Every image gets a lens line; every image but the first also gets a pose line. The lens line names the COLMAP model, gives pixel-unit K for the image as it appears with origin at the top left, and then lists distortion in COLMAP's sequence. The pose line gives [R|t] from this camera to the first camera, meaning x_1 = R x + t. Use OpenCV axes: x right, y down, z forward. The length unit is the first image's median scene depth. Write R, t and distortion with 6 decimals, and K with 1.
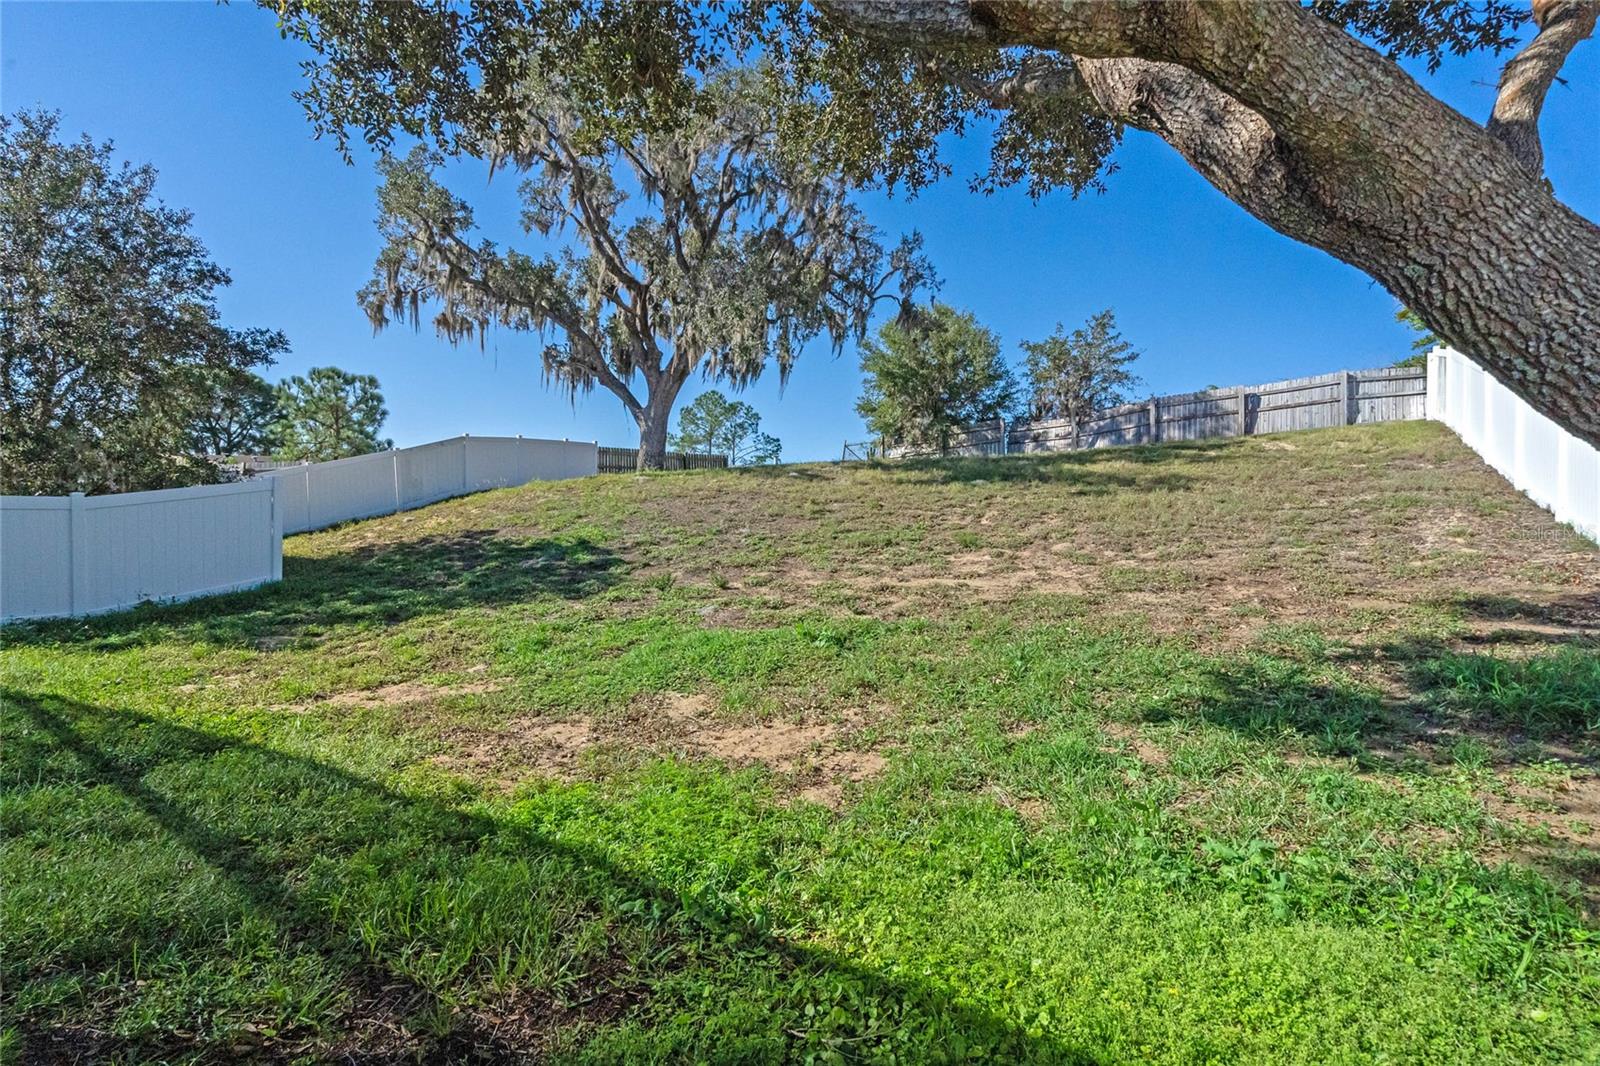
lens RADIAL K [[732.1, 0, 796.0], [0, 732.1, 538.7], [0, 0, 1]] dist [-0.004356, 0.001028]
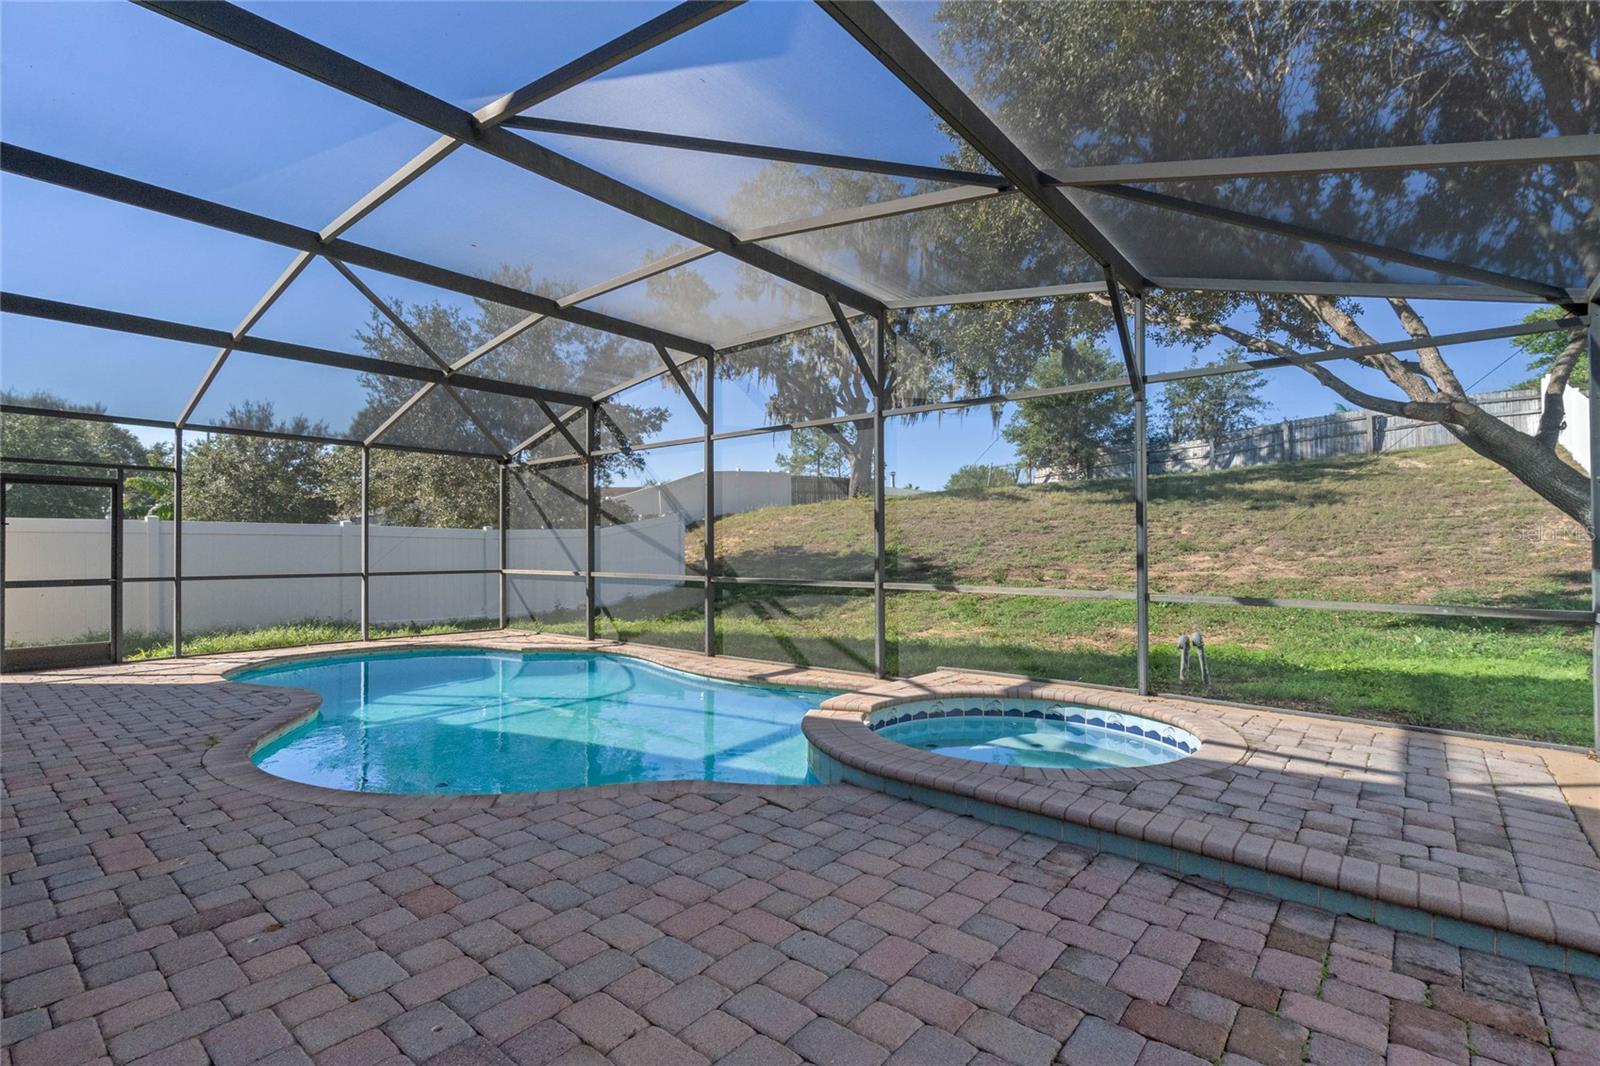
lens RADIAL K [[732.1, 0, 810.8], [0, 732.1, 536.0], [0, 0, 1]] dist [-0.004356, 0.001028]
pose [[0.996419, -0.020532, -0.082022, -0.207420], [0.018692, 0.999558, -0.023138, 0.001580], [0.082461, 0.021522, 0.996362, -0.252838]]
